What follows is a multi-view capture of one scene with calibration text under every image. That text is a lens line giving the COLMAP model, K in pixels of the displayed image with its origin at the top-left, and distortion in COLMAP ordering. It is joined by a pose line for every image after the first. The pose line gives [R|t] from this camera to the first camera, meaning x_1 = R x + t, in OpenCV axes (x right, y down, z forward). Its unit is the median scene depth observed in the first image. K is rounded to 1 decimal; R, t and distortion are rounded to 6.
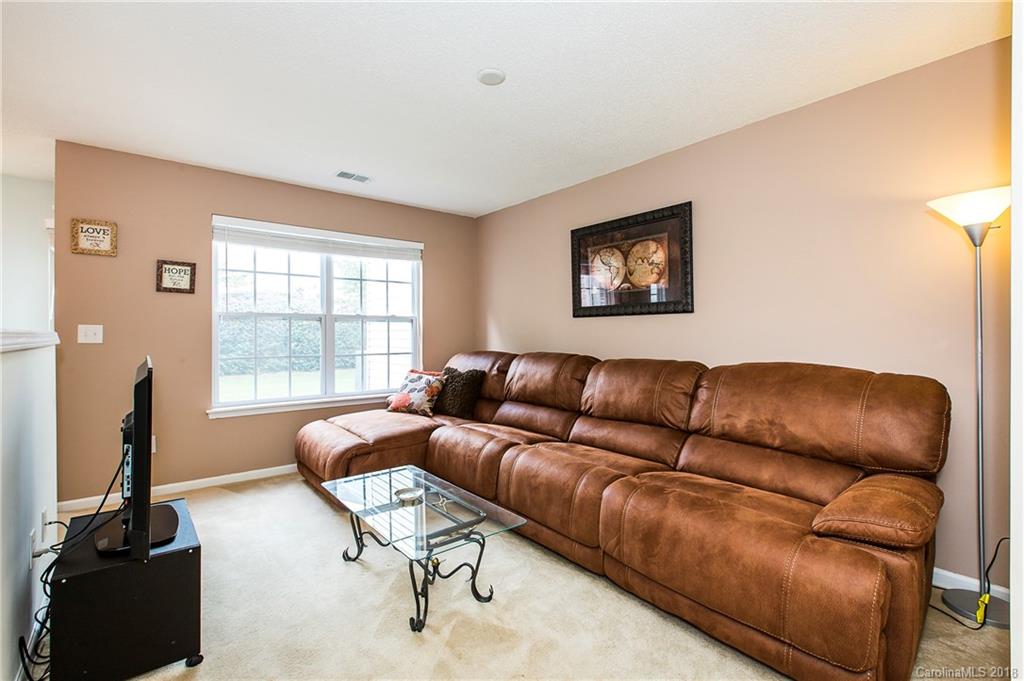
lens RADIAL K [[460.7, 0, 499.8], [0, 460.7, 338.8], [0, 0, 1]] dist [-0.001877, -0.000534]
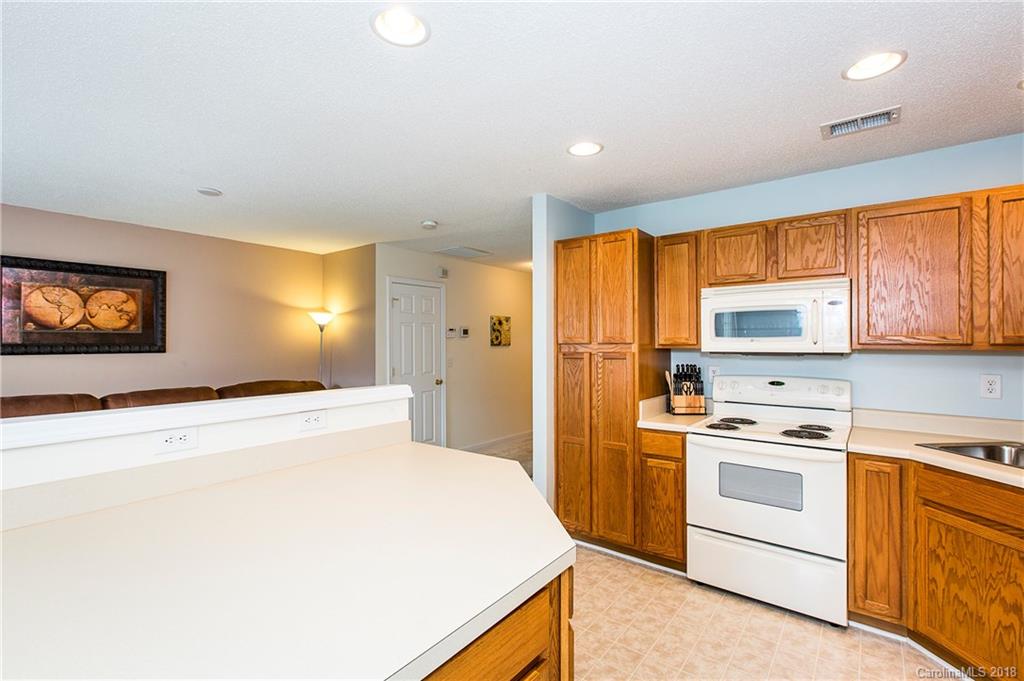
lens RADIAL K [[460.7, 0, 522.4], [0, 460.7, 342.6], [0, 0, 1]] dist [-0.001877, -0.000534]
pose [[-0.245175, 0.001348, 0.969478, -1.068115], [0.010580, 0.999943, 0.001285, -0.070593], [-0.969421, 0.010572, -0.245175, 0.279283]]
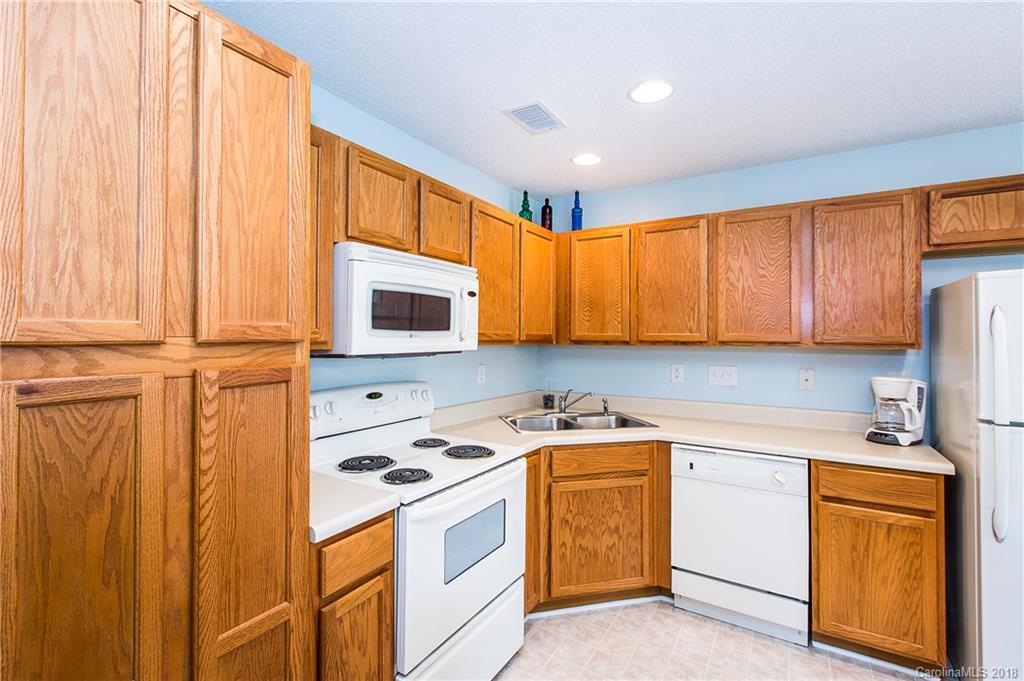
lens RADIAL K [[460.7, 0, 516.7], [0, 460.7, 328.5], [0, 0, 1]] dist [-0.001877, -0.000534]
pose [[-0.941209, -0.011252, -0.337638, -0.322536], [-0.008456, 0.999917, -0.009750, -0.073183], [0.337720, -0.006322, -0.941226, 0.250955]]
